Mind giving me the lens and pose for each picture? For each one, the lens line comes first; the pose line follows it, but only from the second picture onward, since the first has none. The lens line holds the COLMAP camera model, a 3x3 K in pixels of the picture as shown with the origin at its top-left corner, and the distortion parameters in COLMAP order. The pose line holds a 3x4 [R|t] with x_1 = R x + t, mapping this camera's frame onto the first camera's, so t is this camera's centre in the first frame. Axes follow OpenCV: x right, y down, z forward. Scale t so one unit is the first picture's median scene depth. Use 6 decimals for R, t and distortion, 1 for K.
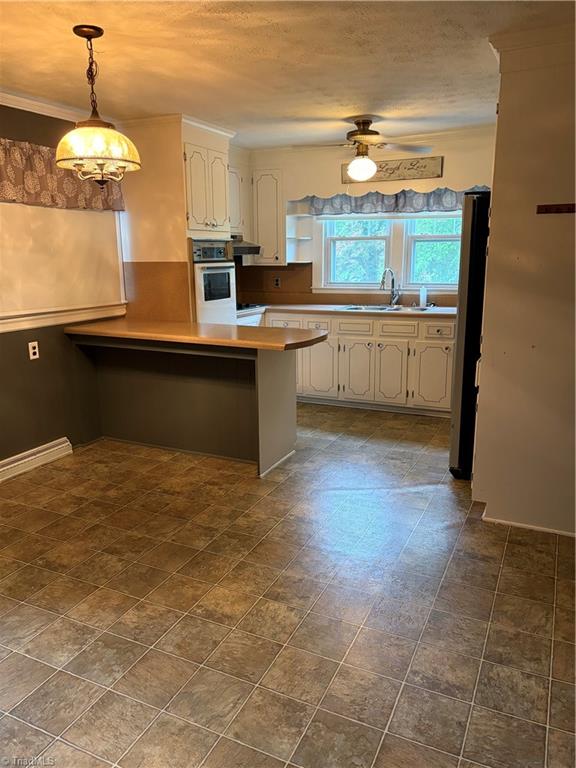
lens RADIAL K [[571.5, 0, 285.6], [0, 571.5, 378.2], [0, 0, 1]] dist [0.046229, -0.004624]
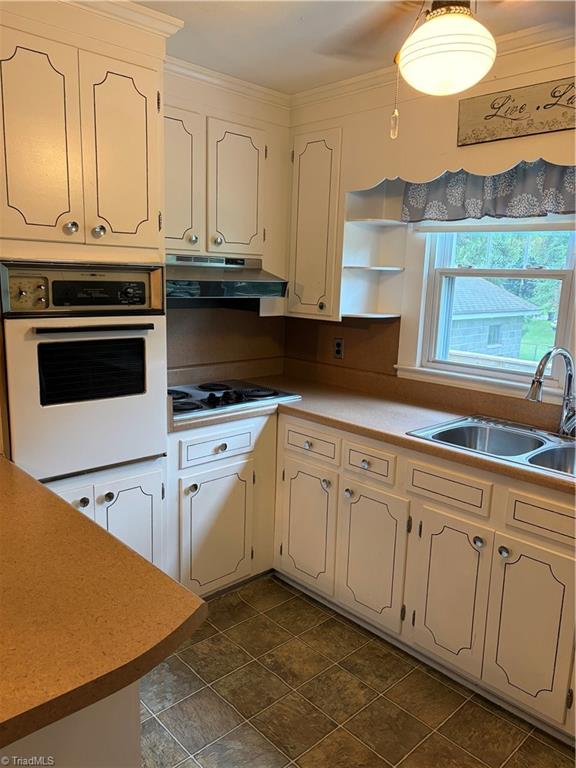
lens RADIAL K [[571.5, 0, 285.6], [0, 571.5, 378.2], [0, 0, 1]] dist [0.046229, -0.004624]
pose [[0.934313, 0.102276, -0.341465, 0.133828], [-0.116485, 0.992964, -0.021314, -0.132938], [0.336883, 0.059689, 0.939653, 0.524447]]
